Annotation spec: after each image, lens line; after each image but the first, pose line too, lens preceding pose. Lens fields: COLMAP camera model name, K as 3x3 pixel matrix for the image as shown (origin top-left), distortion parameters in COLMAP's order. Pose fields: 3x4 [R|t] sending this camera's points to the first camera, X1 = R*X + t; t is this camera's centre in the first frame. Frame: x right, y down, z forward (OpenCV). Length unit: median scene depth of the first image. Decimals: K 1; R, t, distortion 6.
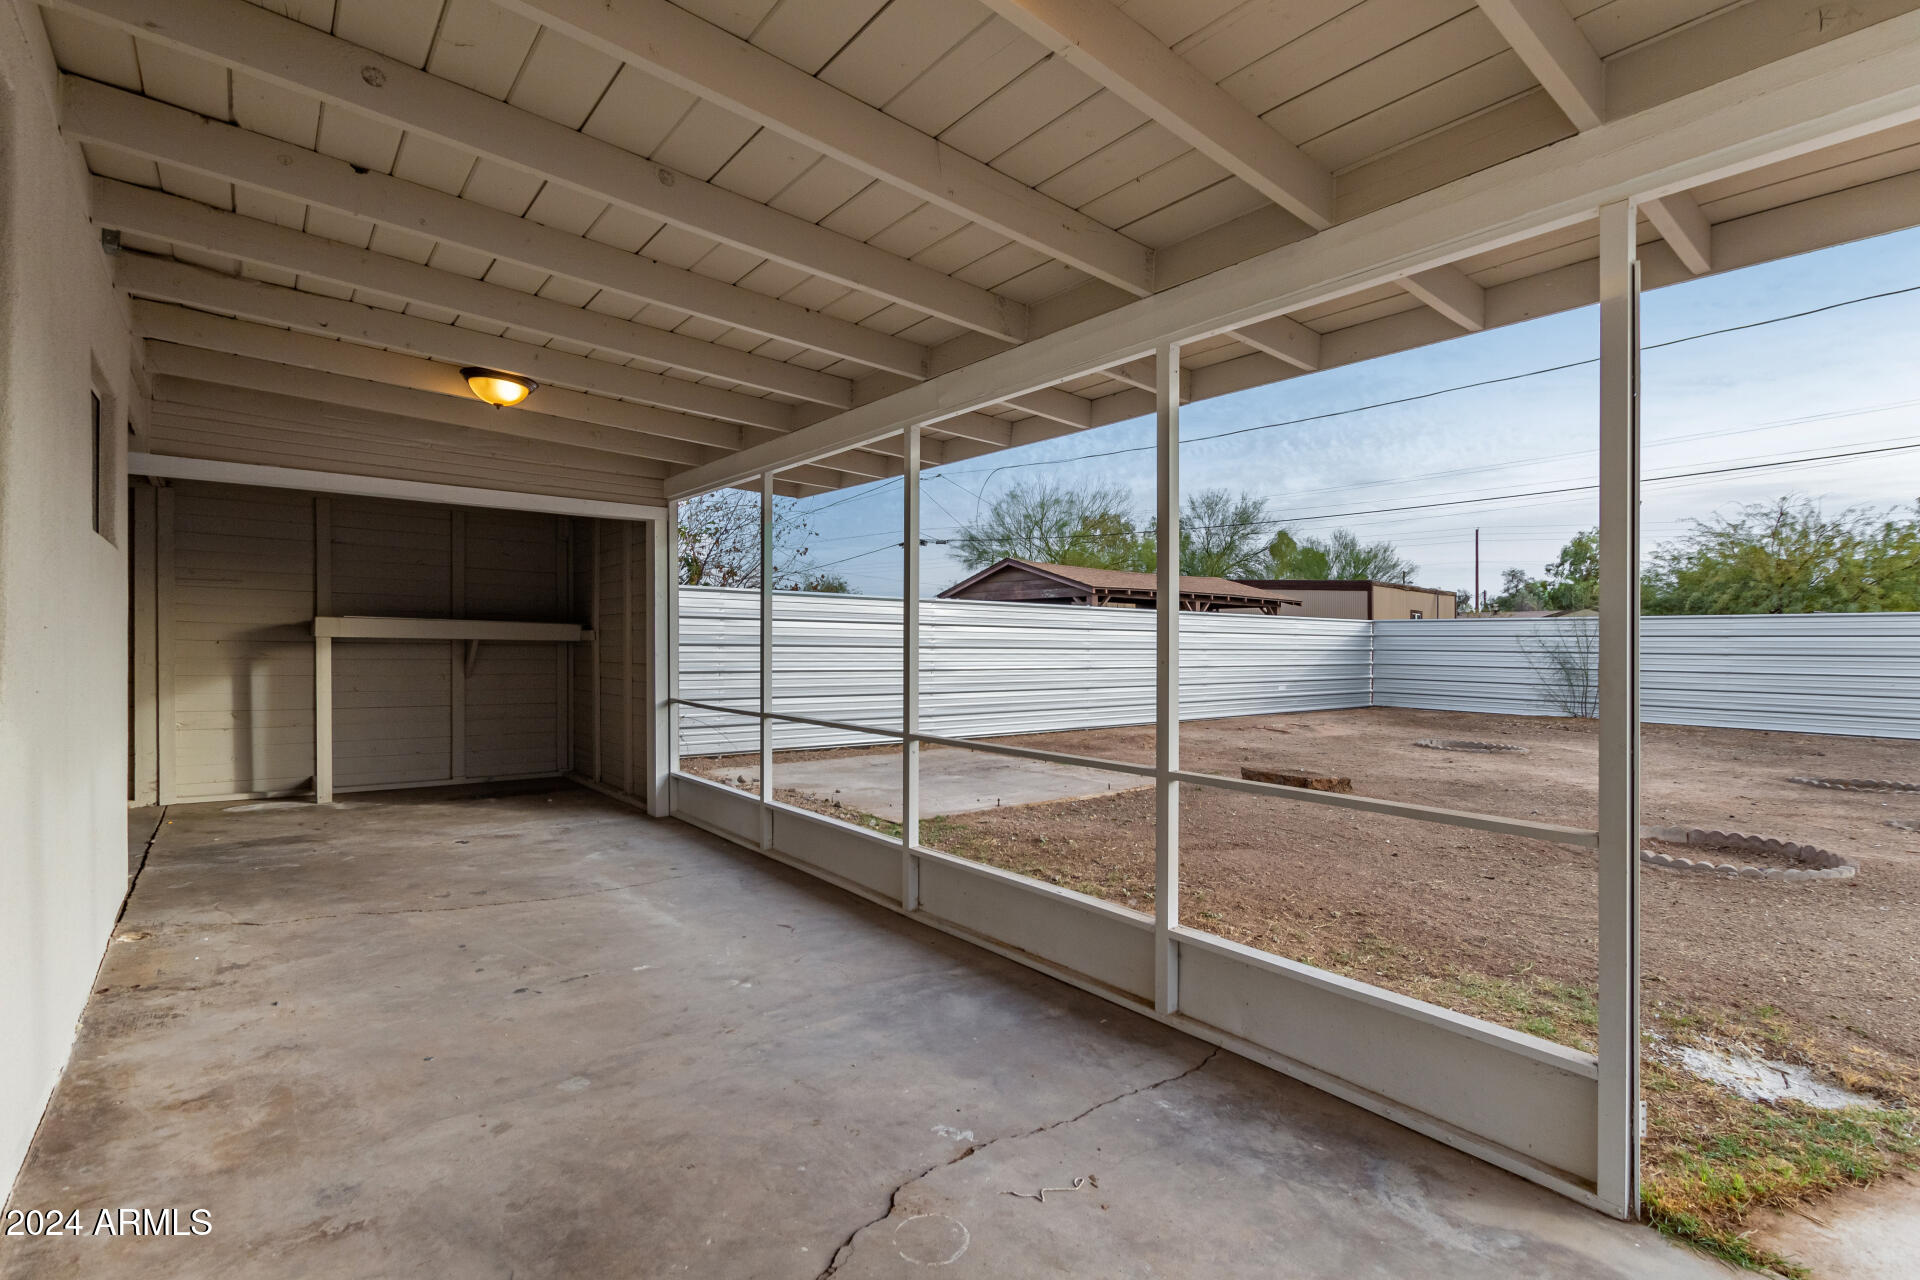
lens RADIAL K [[889.3, 0, 968.8], [0, 889.3, 638.9], [0, 0, 1]] dist [0.002725, -0.001738]
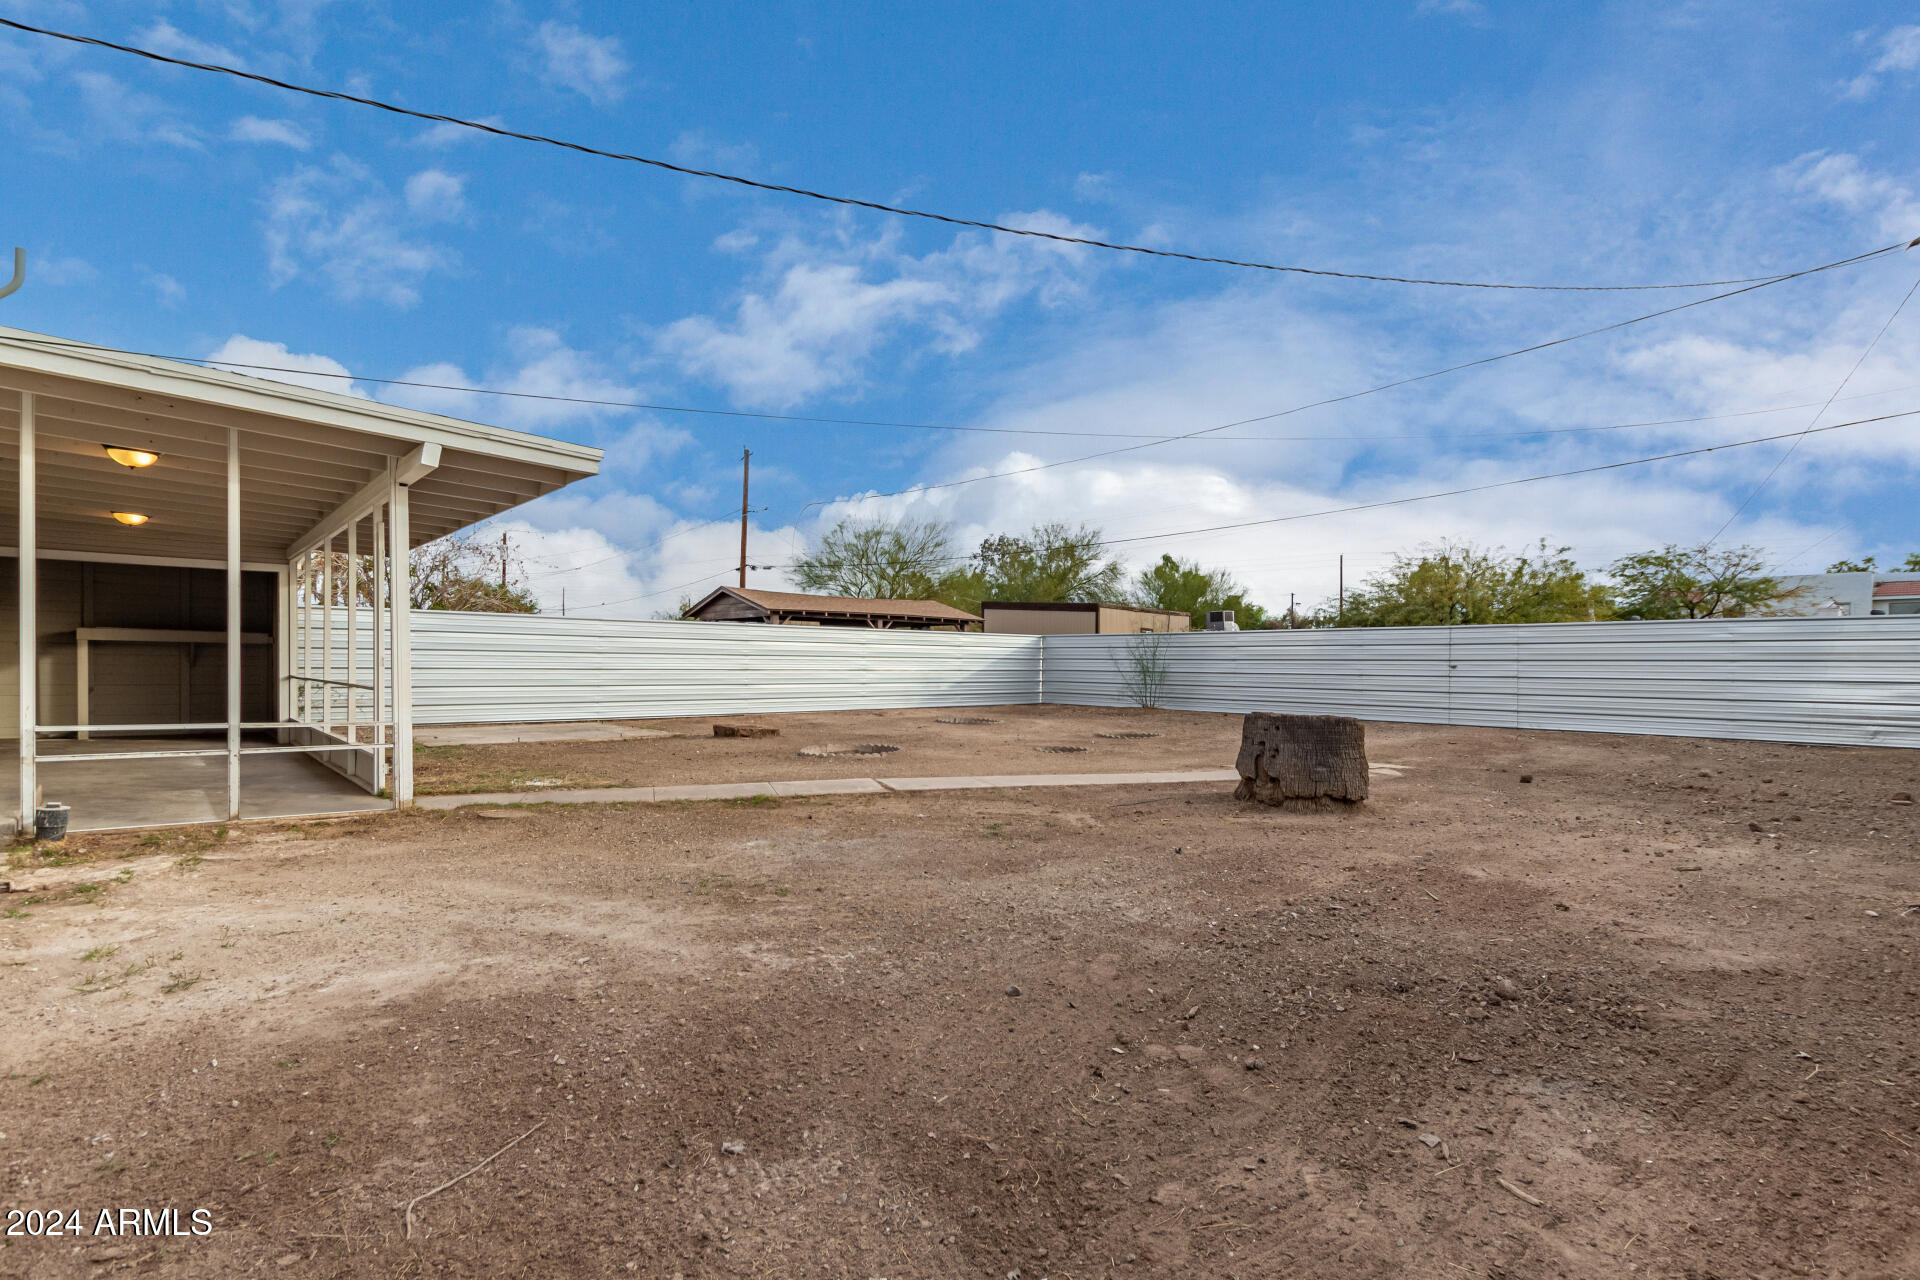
lens RADIAL K [[889.3, 0, 978.4], [0, 889.3, 652.6], [0, 0, 1]] dist [0.002725, -0.001738]
pose [[0.998057, -0.000007, 0.062307, 0.332104], [0.000370, 0.999983, -0.005815, 0.012416], [-0.062306, 0.005827, 0.998040, -0.299540]]
